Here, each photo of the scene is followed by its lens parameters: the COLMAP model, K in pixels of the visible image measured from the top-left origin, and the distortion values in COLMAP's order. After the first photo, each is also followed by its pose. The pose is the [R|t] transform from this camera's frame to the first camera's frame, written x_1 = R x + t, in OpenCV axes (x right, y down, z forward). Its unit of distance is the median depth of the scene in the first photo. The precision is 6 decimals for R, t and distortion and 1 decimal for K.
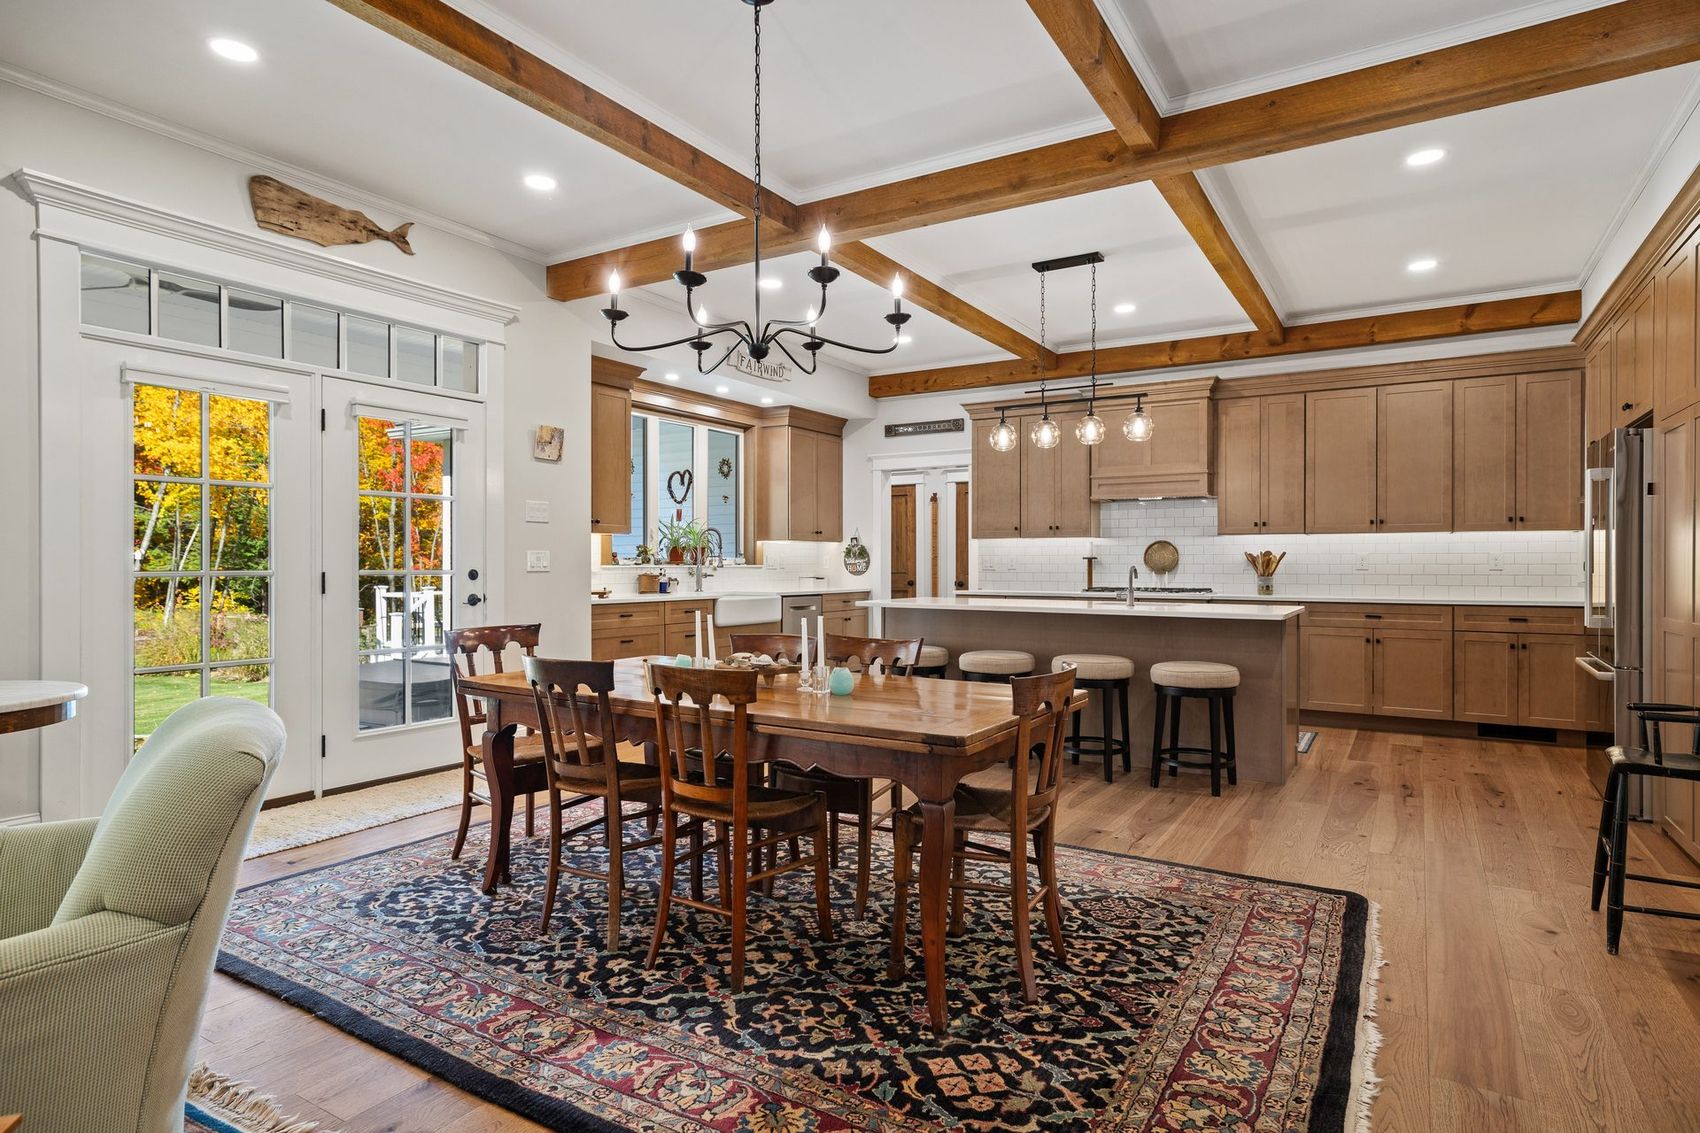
lens RADIAL K [[903.6, 0, 857.5], [0, 903.6, 562.4], [0, 0, 1]] dist [-0.000783, -0.003975]
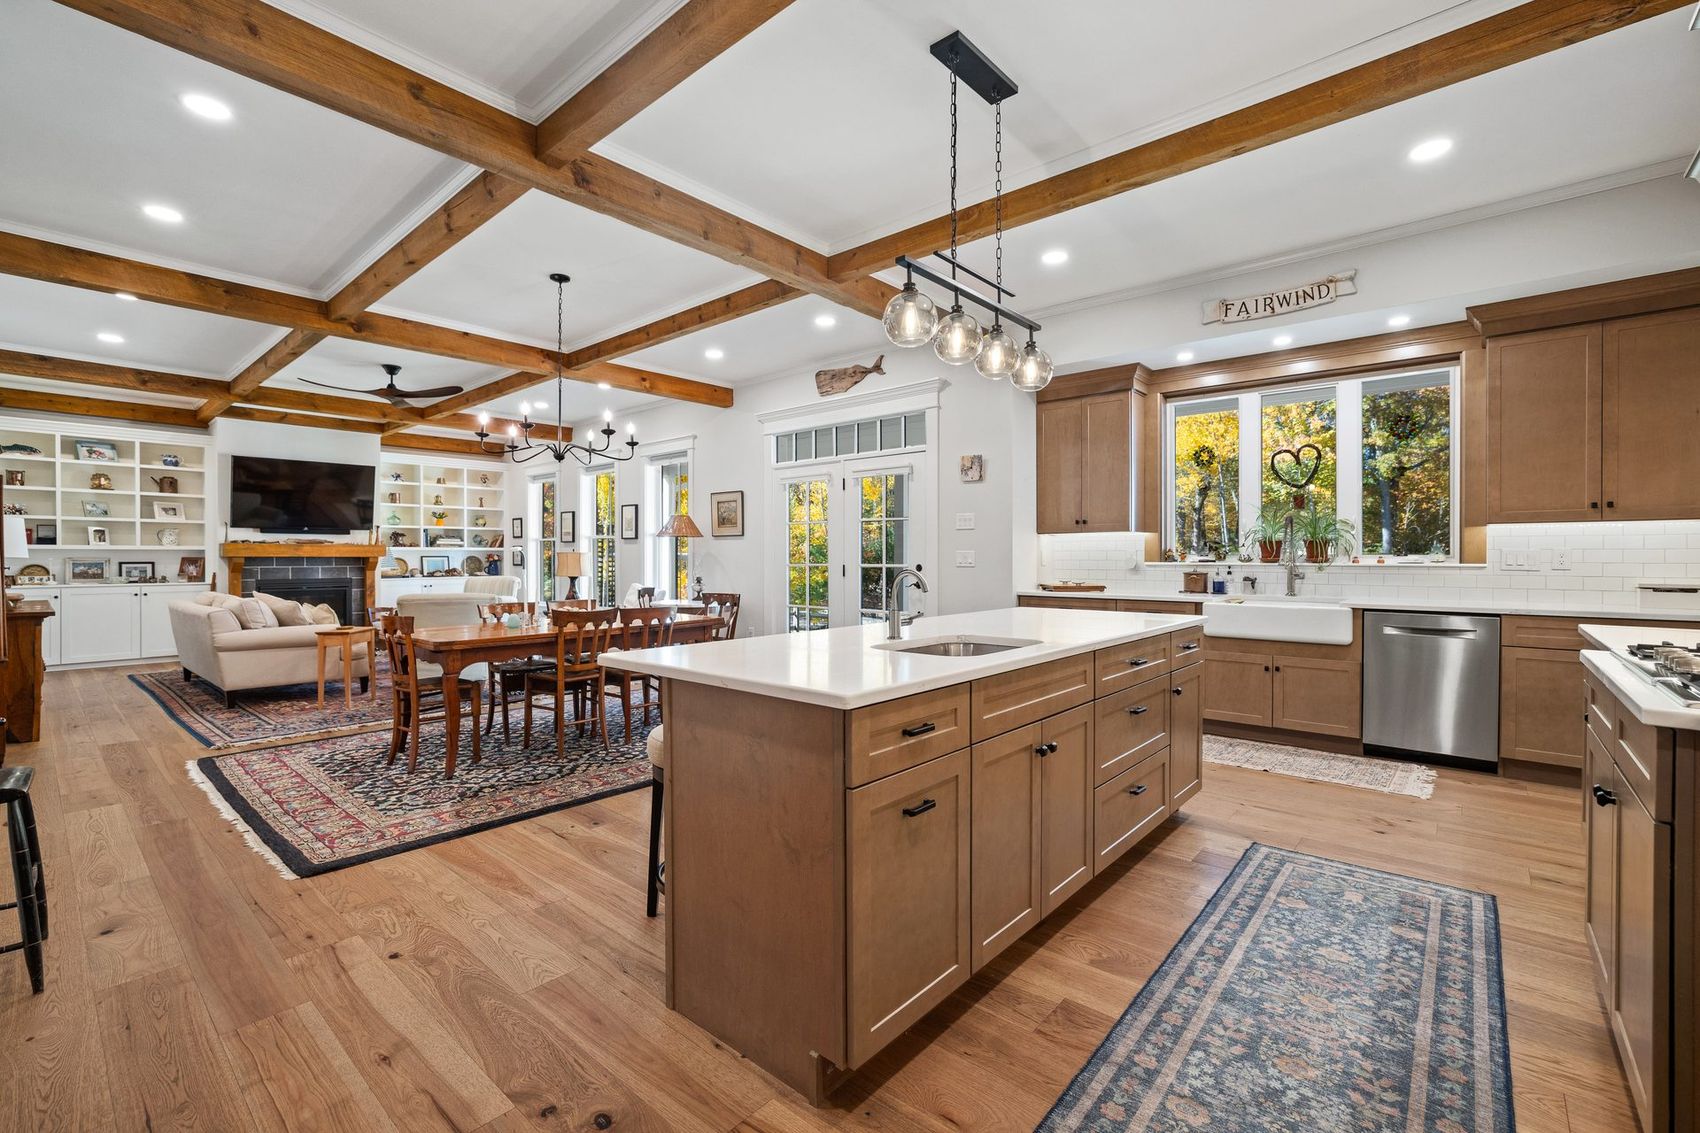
lens RADIAL K [[744.0, 0, 859.0], [0, 744.0, 558.5], [0, 0, 1]] dist [-0.015852, 0.003921]
pose [[-0.158301, 0.003059, -0.987386, 0.660077], [0.001970, 0.999994, 0.002782, -0.004276], [0.987389, -0.001504, -0.158306, 0.894894]]
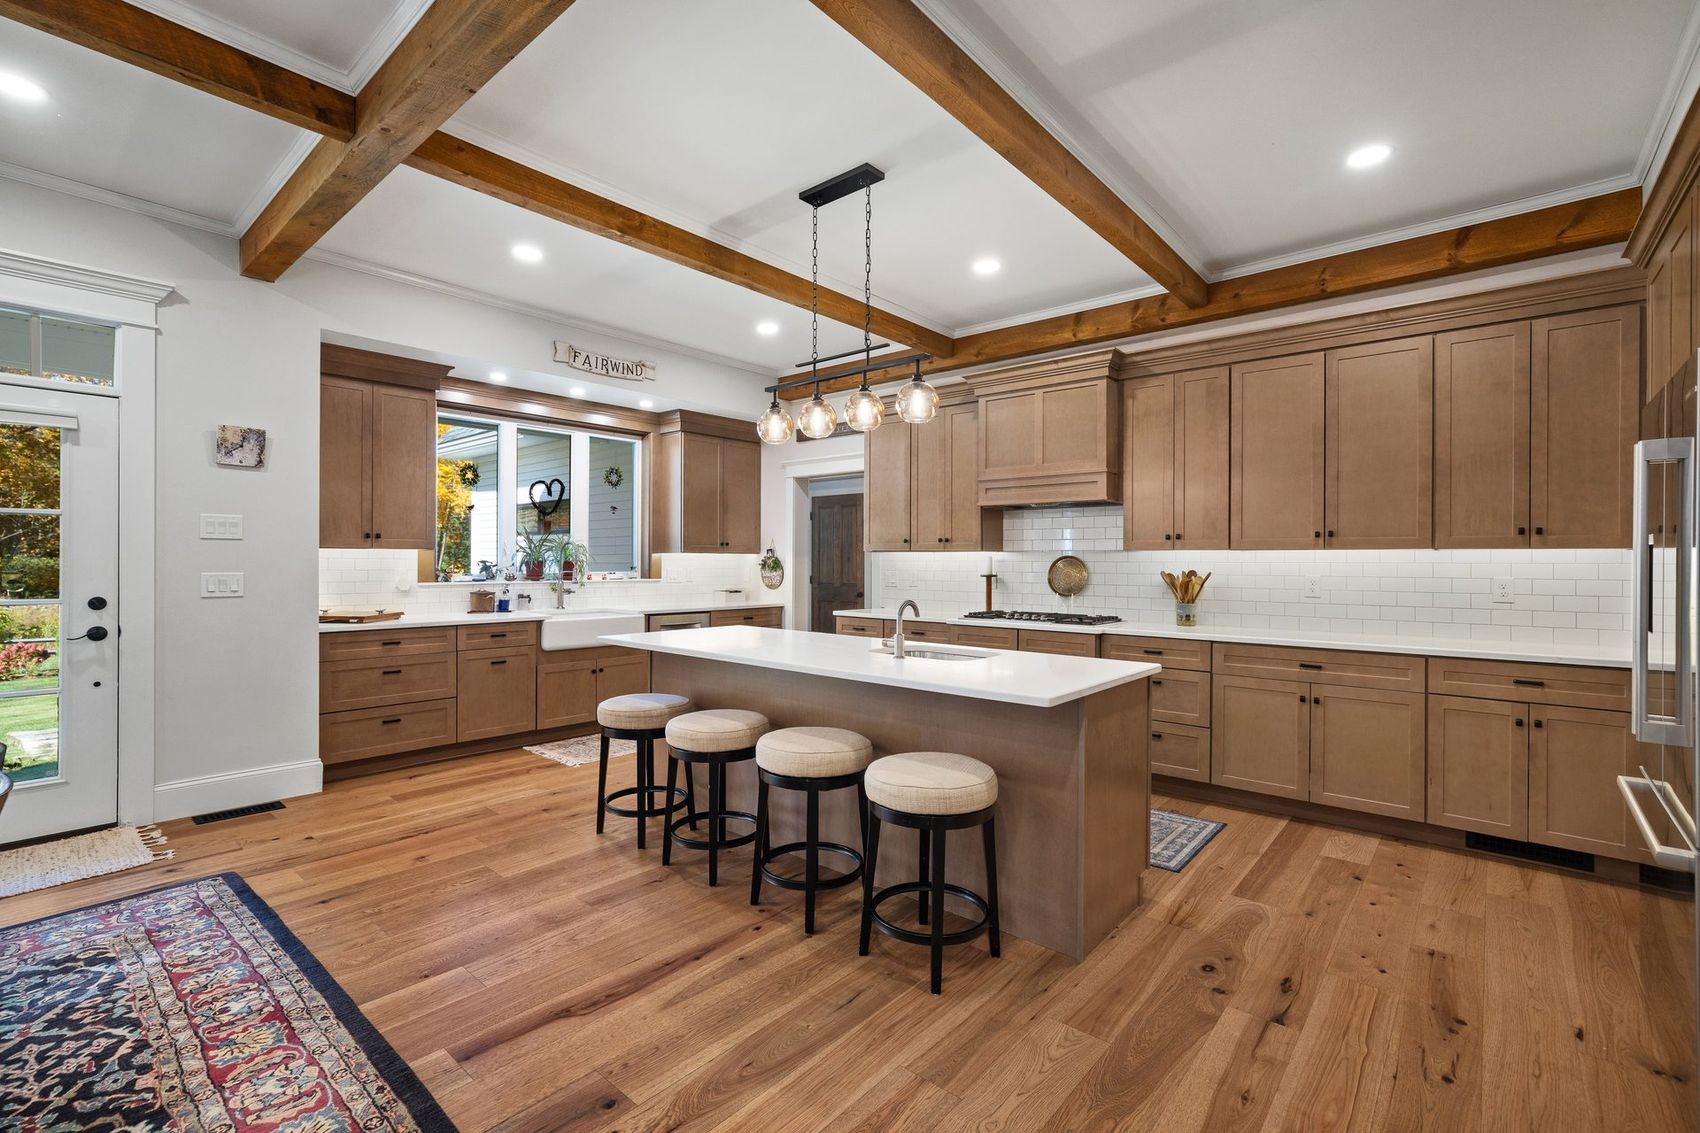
lens RADIAL K [[744.0, 0, 854.3], [0, 744.0, 560.8], [0, 0, 1]] dist [-0.015852, 0.003921]
pose [[0.987577, 0.003299, -0.157101, 0.302493], [-0.003405, 0.999994, -0.000403, -0.022541], [0.157099, 0.000933, 0.987582, 0.358322]]
